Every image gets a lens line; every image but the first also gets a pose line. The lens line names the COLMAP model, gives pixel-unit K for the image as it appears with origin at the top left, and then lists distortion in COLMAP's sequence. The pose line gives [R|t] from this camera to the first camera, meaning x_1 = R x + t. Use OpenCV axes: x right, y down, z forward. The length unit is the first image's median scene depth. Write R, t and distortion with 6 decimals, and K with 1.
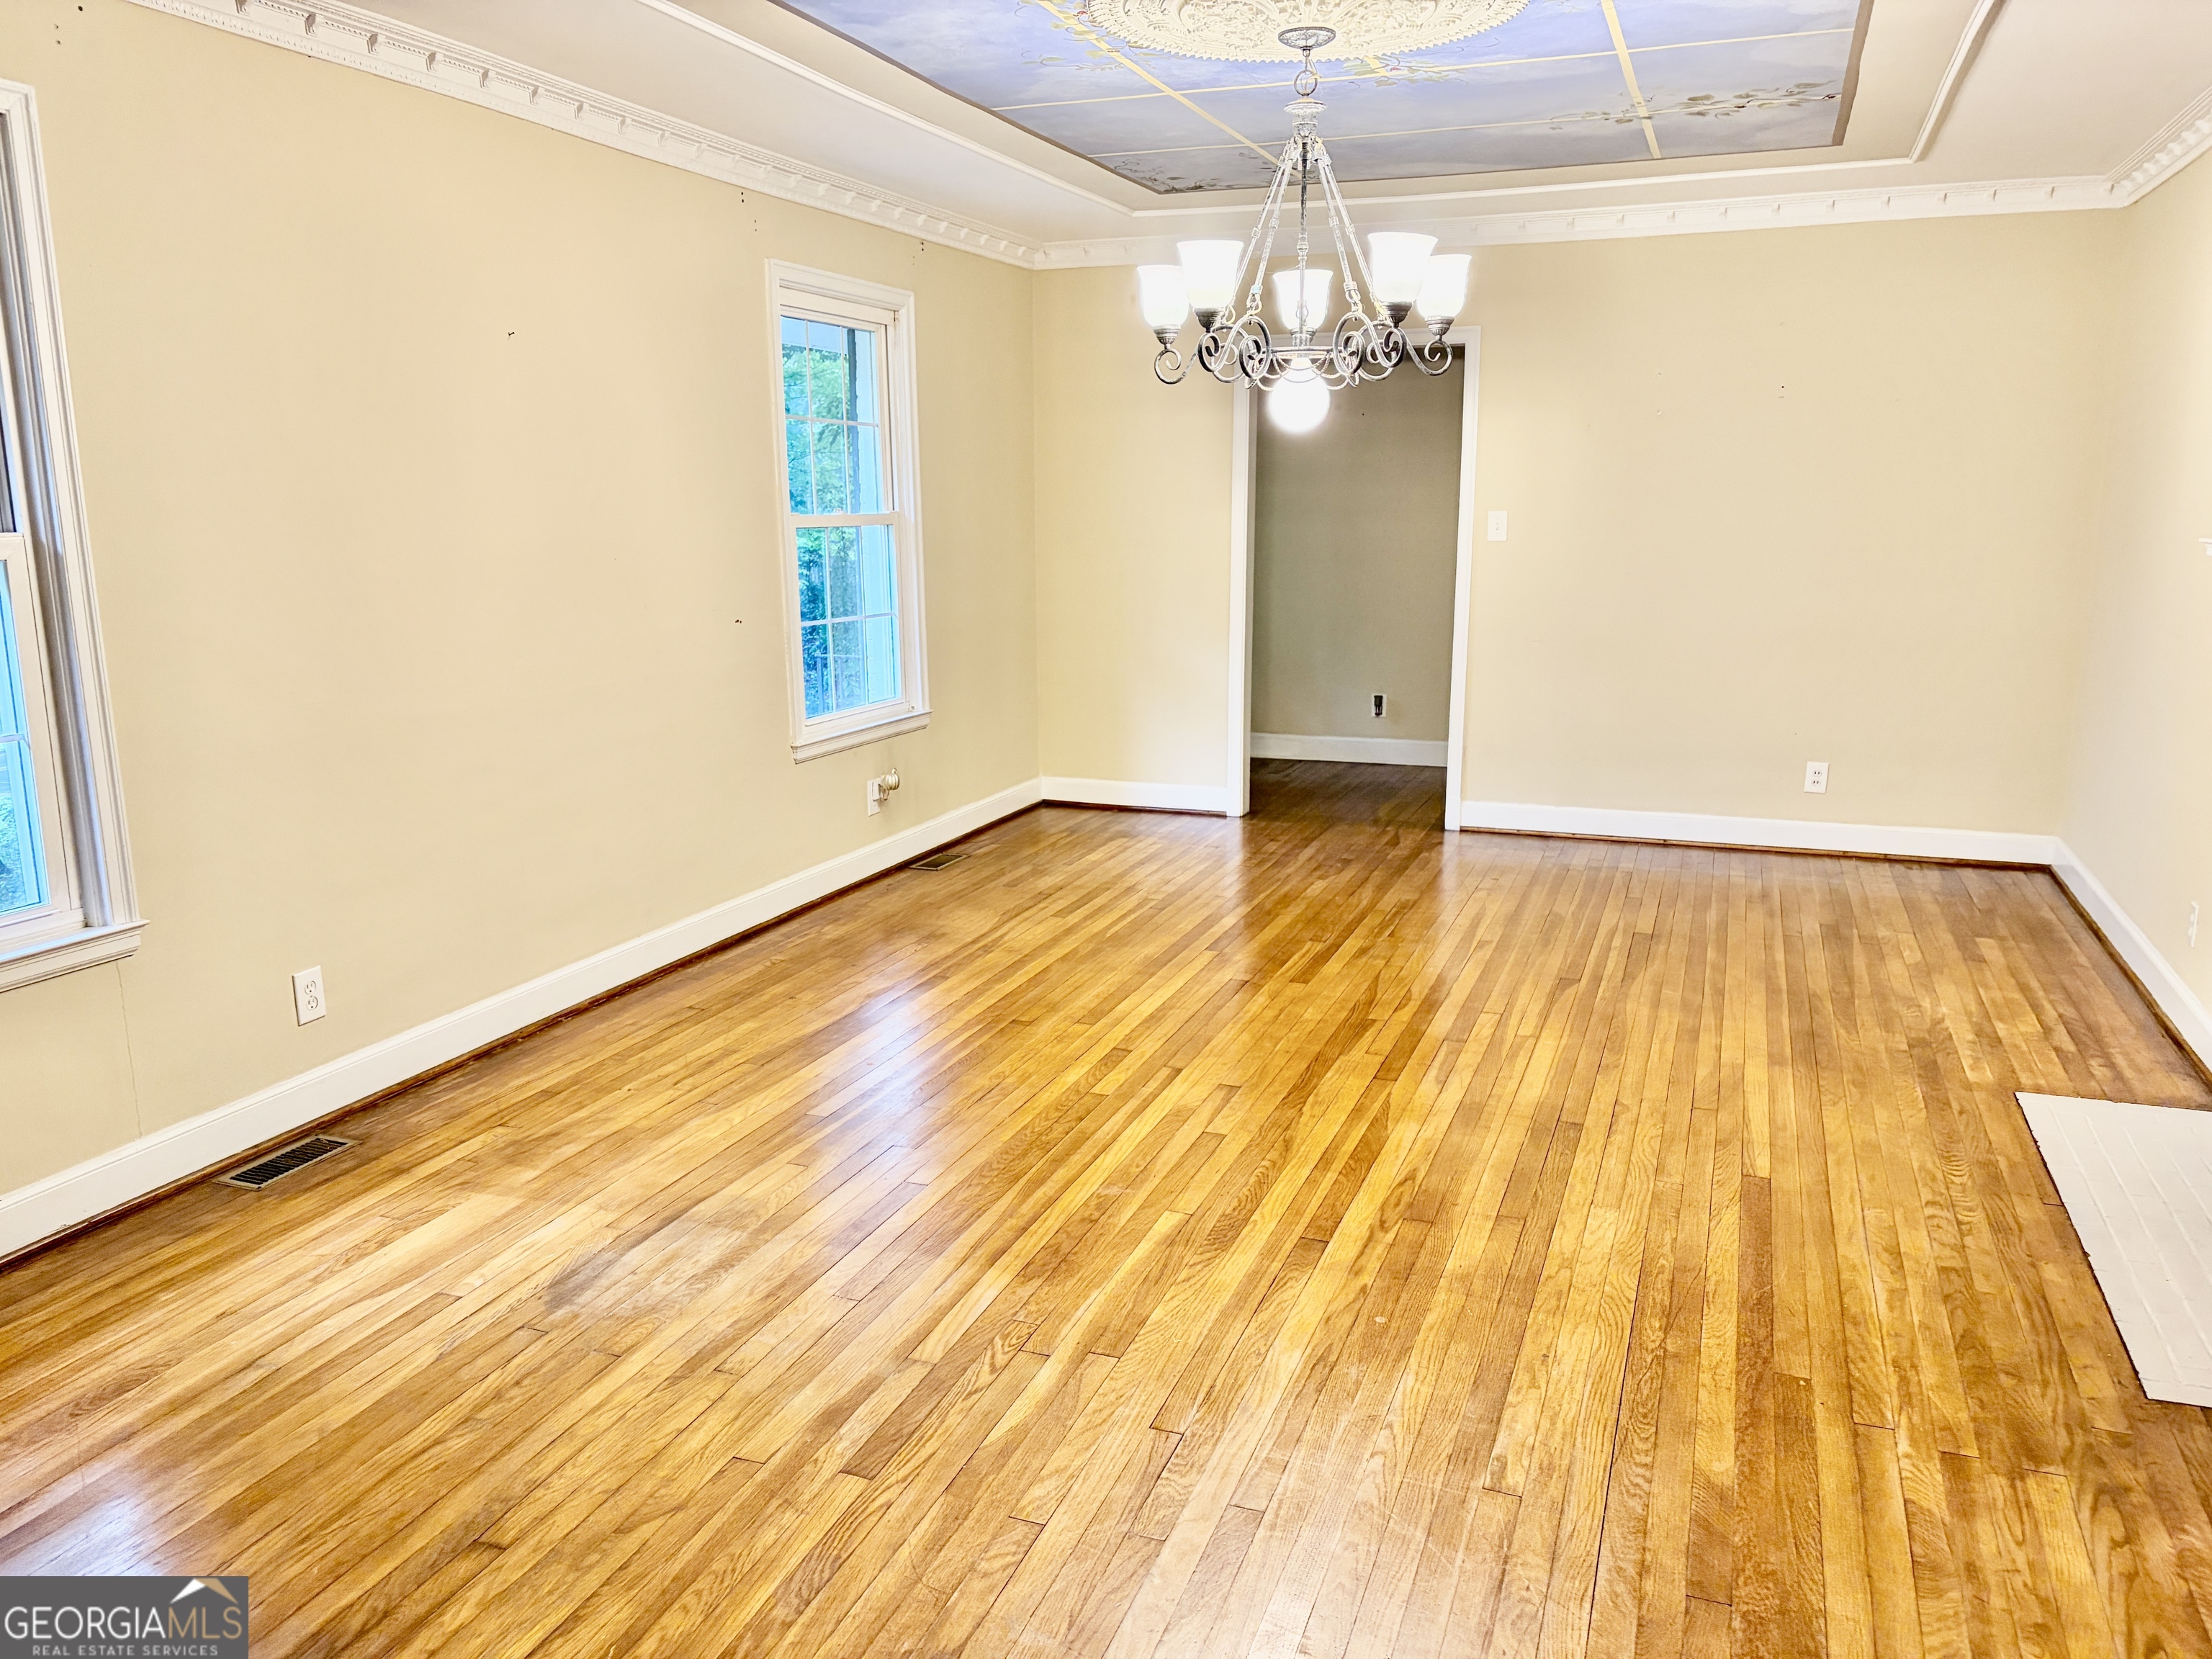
lens RADIAL K [[1670.9, 0, 1106.5], [0, 1670.9, 829.8], [0, 0, 1]] dist [0.032046, -0.002251]
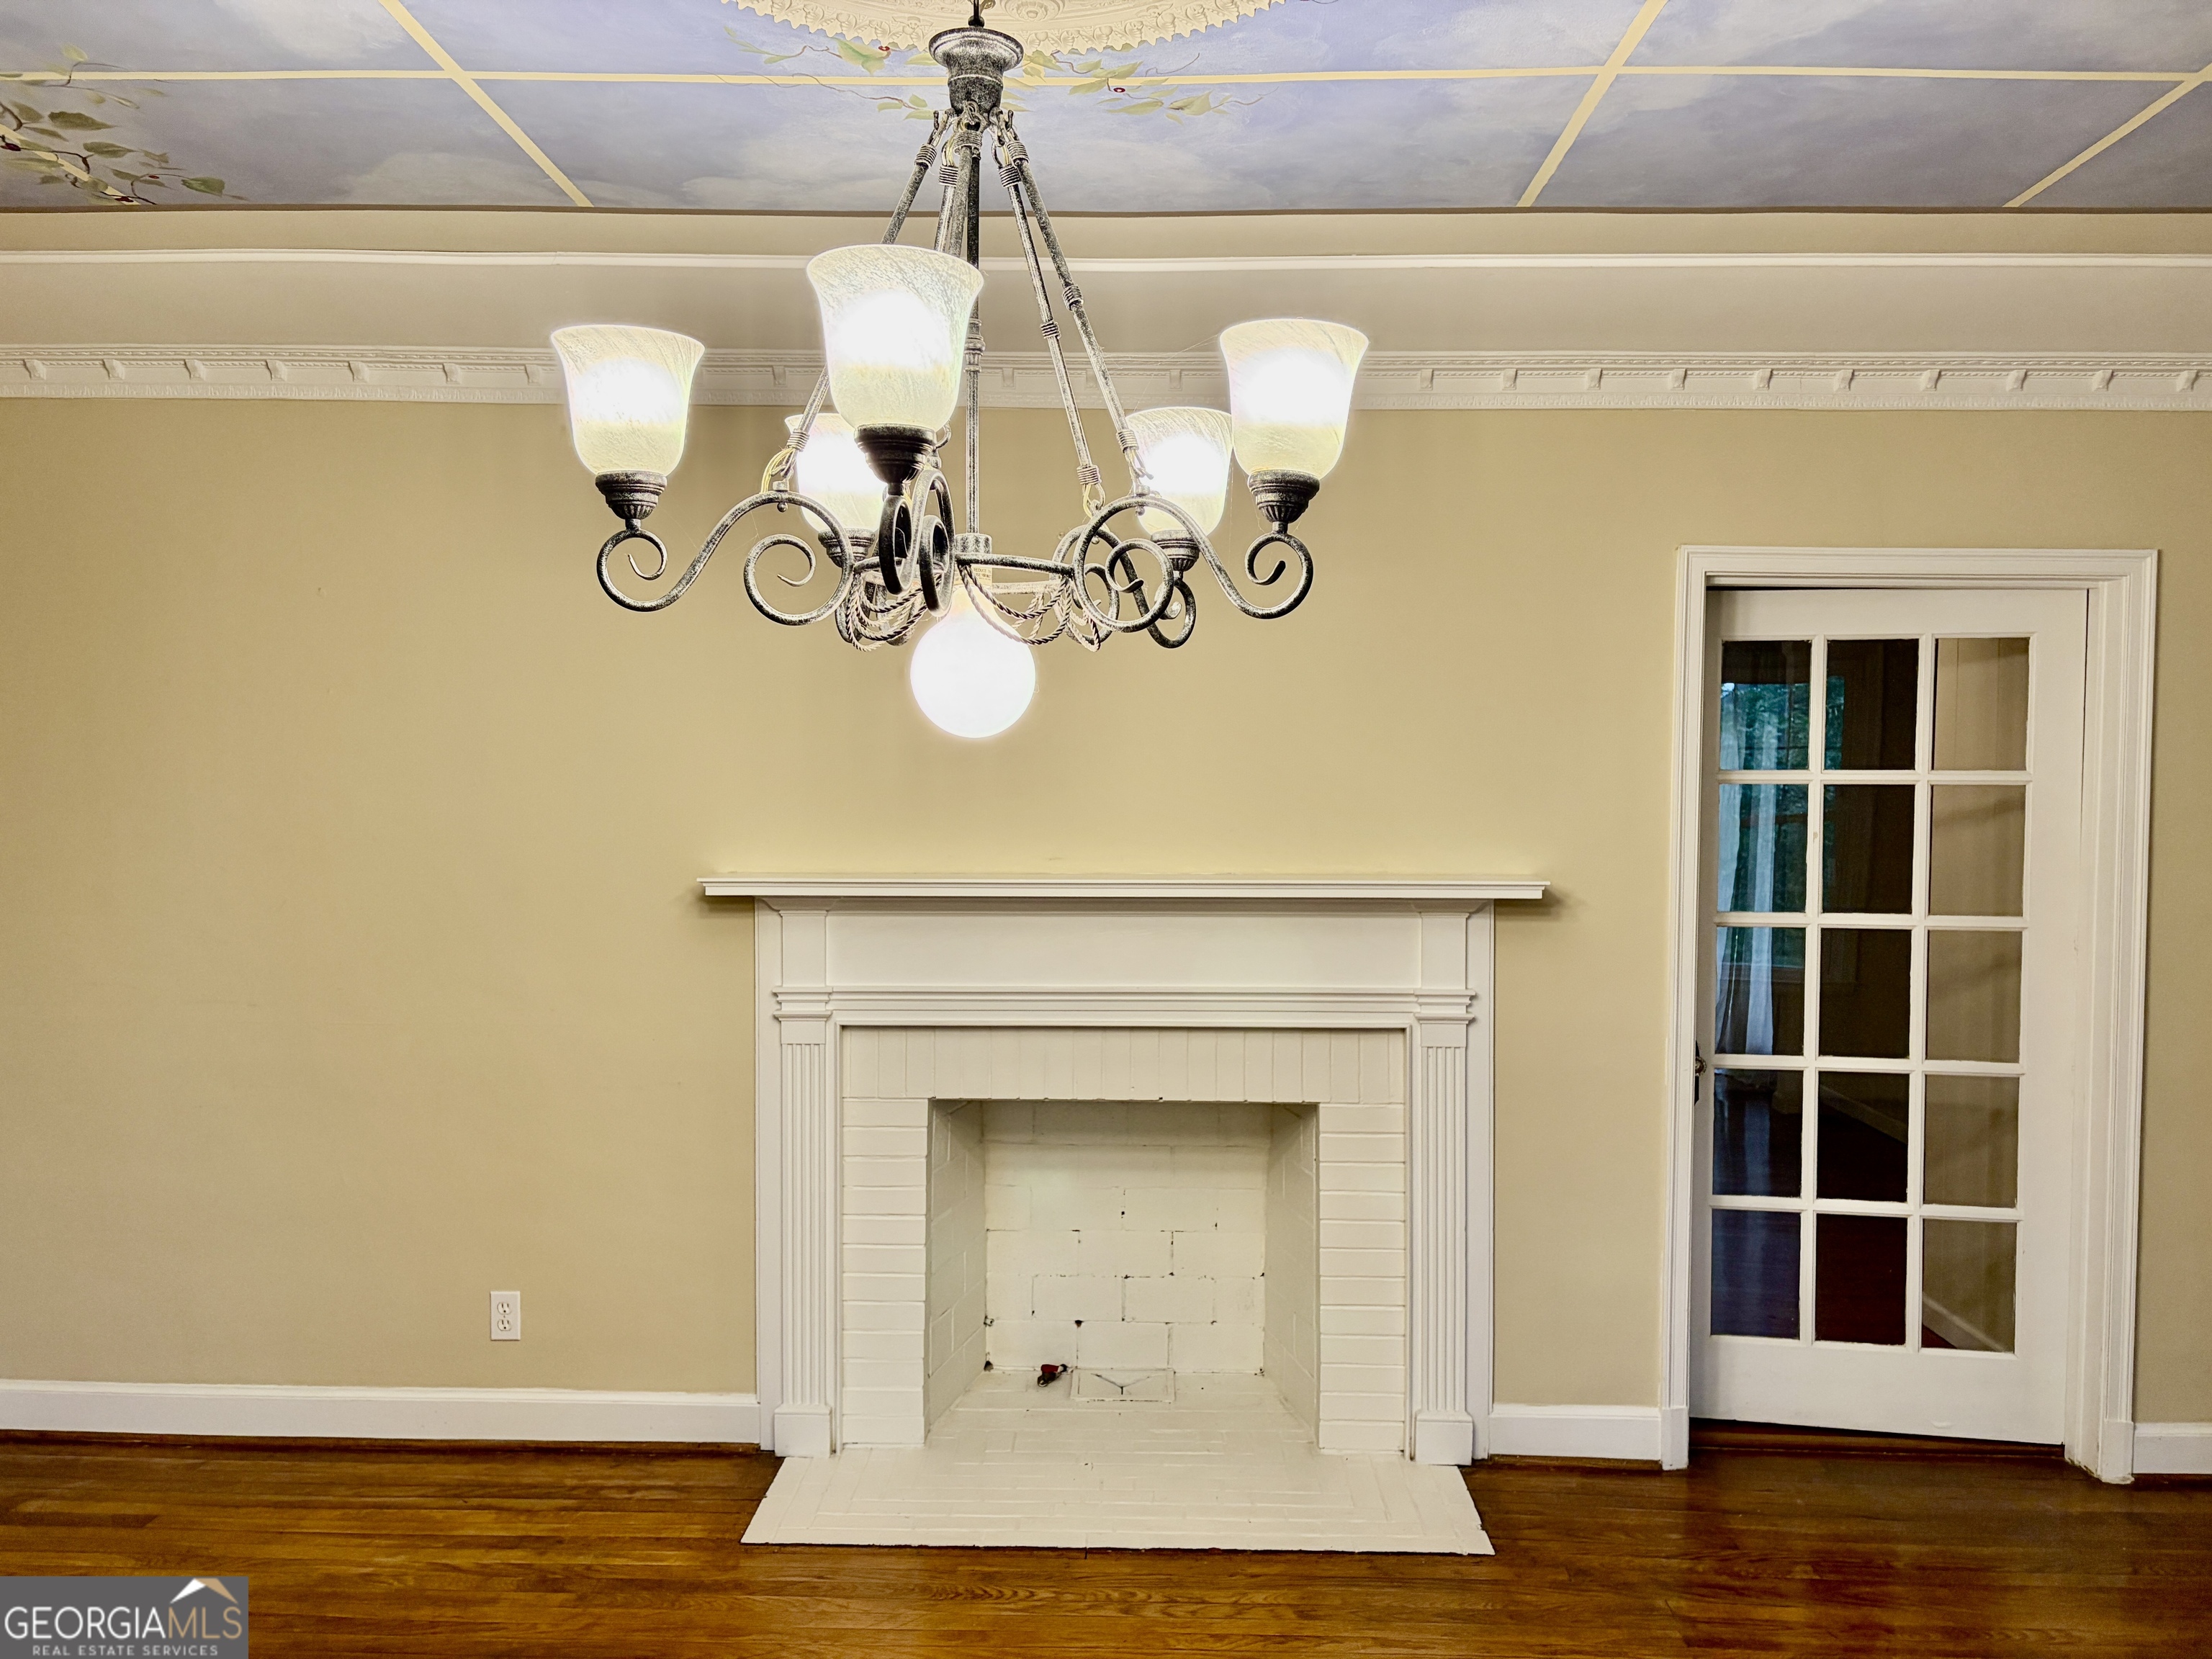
lens RADIAL K [[1670.9, 0, 1104.9], [0, 1670.9, 829.6], [0, 0, 1]] dist [0.032046, -0.002251]
pose [[-0.318885, -0.032981, 0.947220, -0.290274], [0.182569, 0.978541, 0.095533, -0.230350], [-0.930044, 0.203397, -0.306020, 0.977141]]
